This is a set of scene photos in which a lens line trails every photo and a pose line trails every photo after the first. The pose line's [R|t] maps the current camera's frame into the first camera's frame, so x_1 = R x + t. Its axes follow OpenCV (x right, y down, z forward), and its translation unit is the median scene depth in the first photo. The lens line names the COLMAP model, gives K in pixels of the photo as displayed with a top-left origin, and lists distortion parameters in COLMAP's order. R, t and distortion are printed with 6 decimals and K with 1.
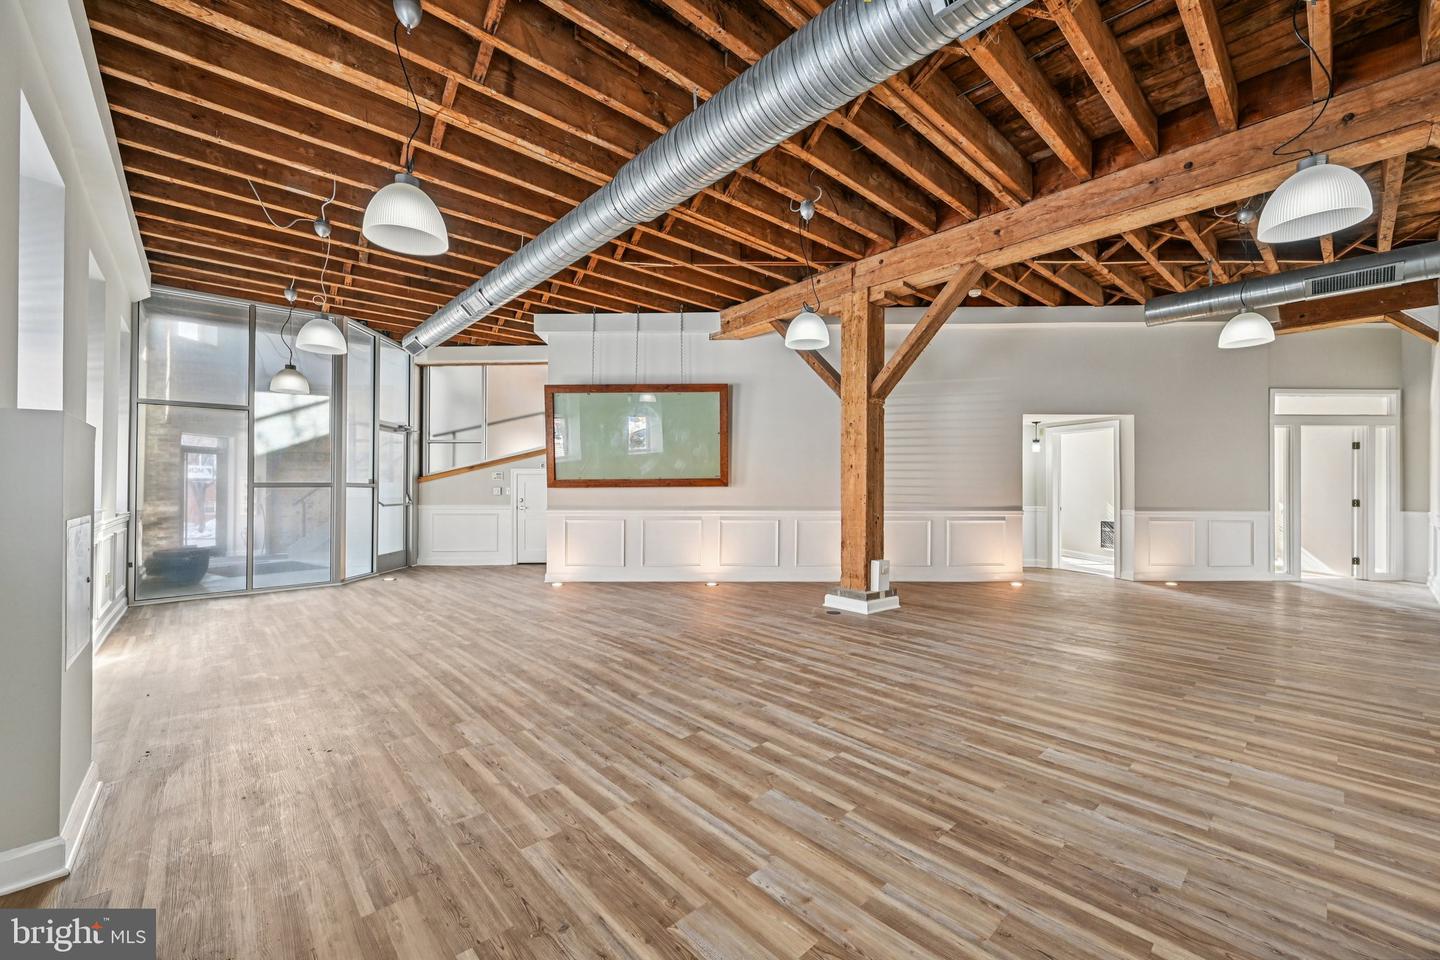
lens RADIAL K [[568.4, 0, 707.4], [0, 568.4, 488.5], [0, 0, 1]] dist [-0.003913, 0.001893]
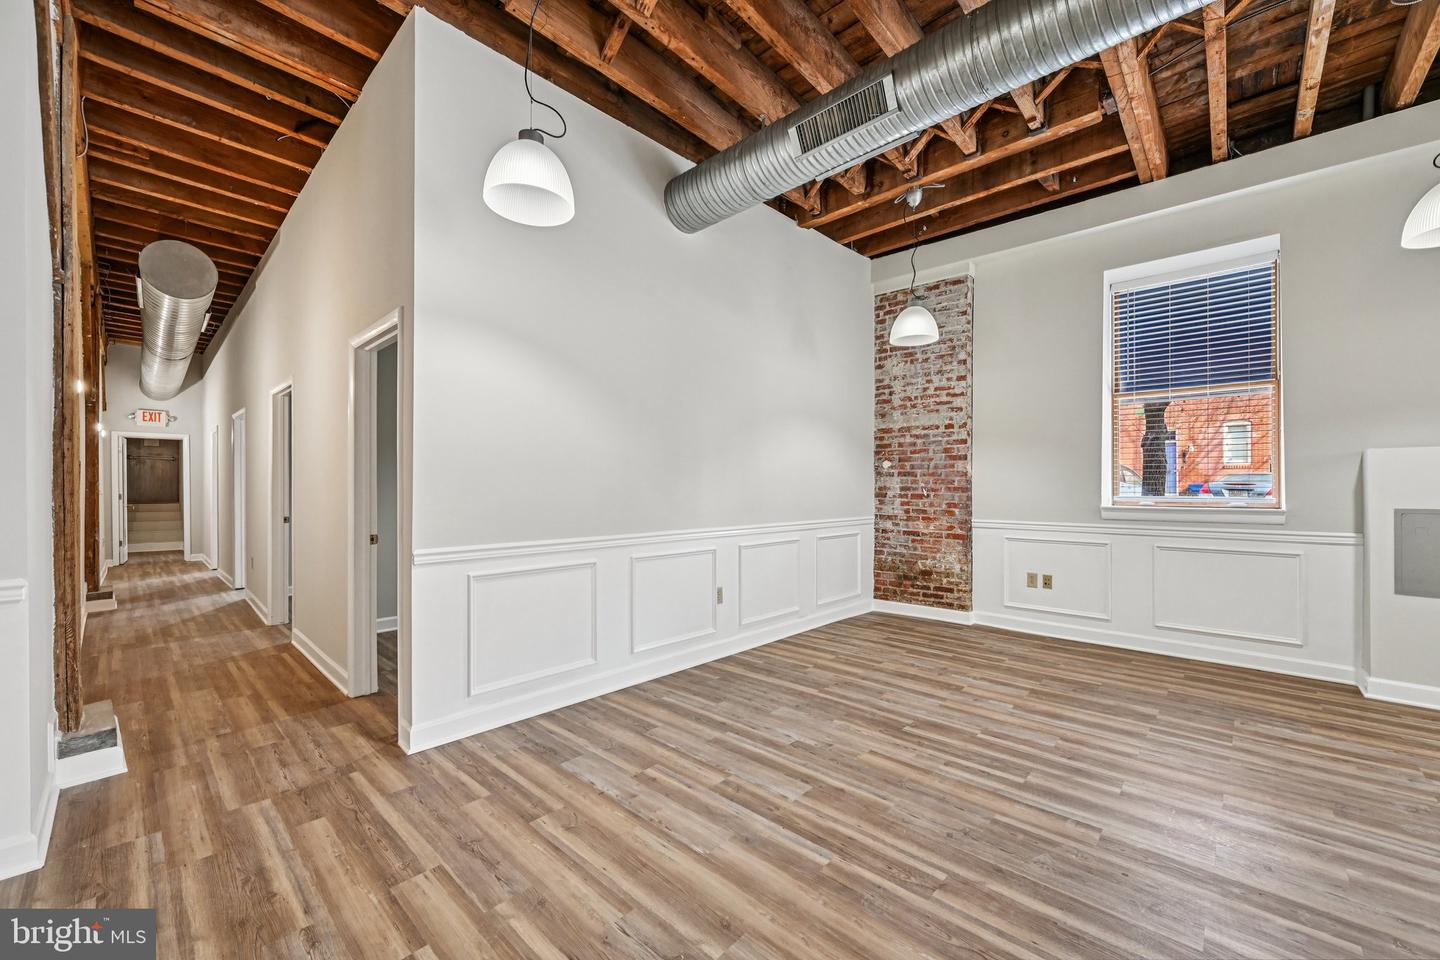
lens RADIAL K [[568.4, 0, 707.2], [0, 568.4, 482.3], [0, 0, 1]] dist [-0.003913, 0.001893]
pose [[-0.996853, -0.002609, -0.079232, 0.855936], [-0.002132, 0.999979, -0.006103, -0.006569], [0.079246, -0.005915, -0.996838, 1.966464]]
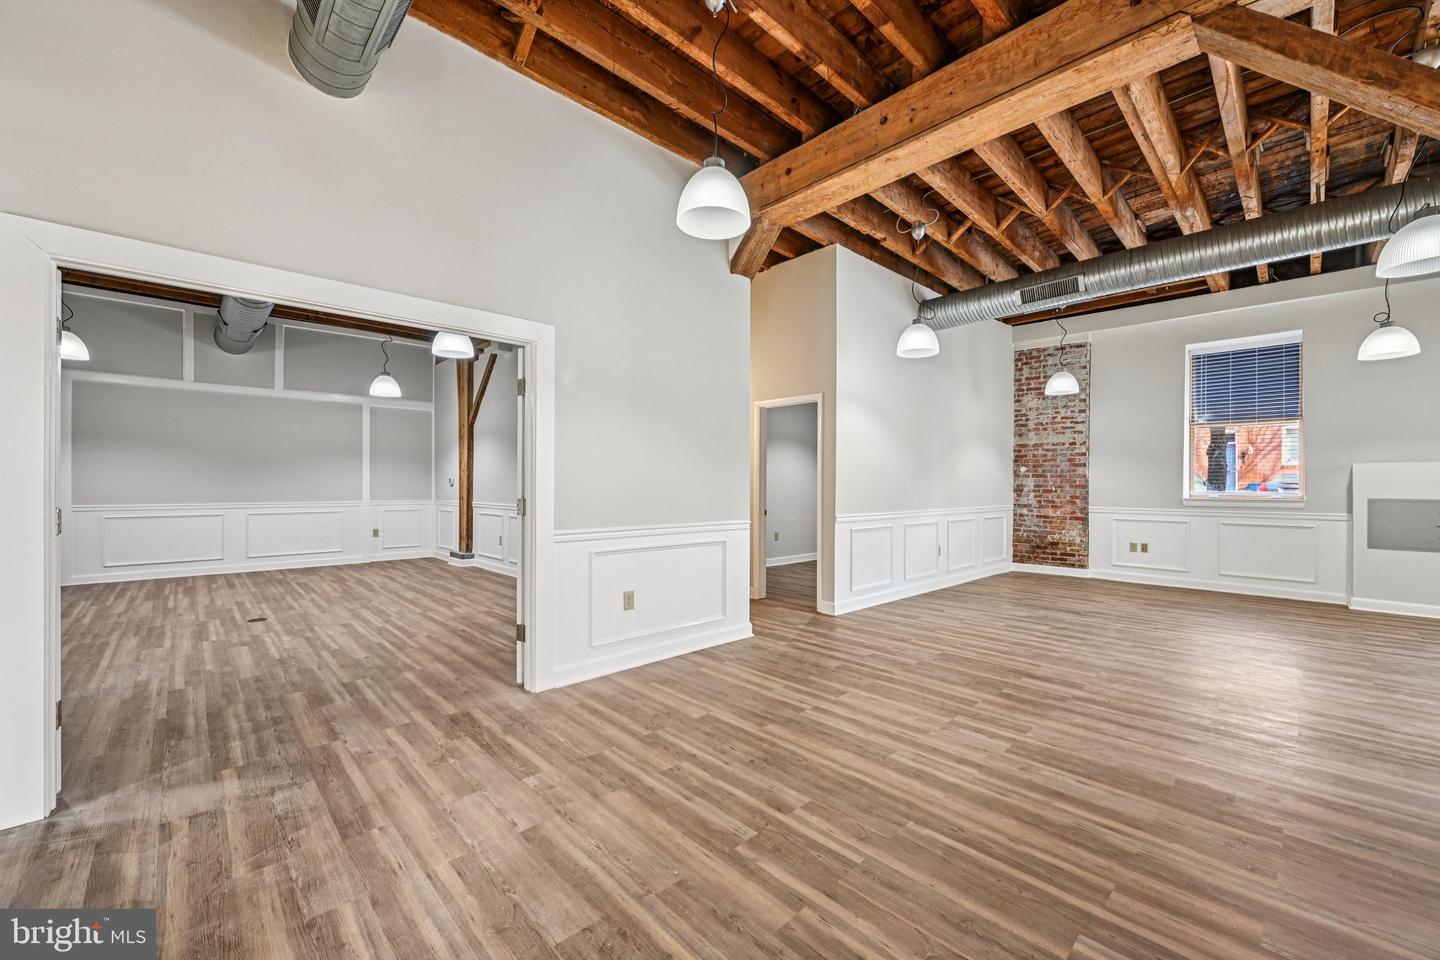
lens RADIAL K [[568.4, 0, 710.3], [0, 568.4, 482.1], [0, 0, 1]] dist [-0.003913, 0.001893]
pose [[-0.999709, -0.006223, -0.023300, 1.847932], [-0.006184, 0.999979, -0.001779, -0.001447], [0.023311, -0.001635, -0.999727, 2.995753]]
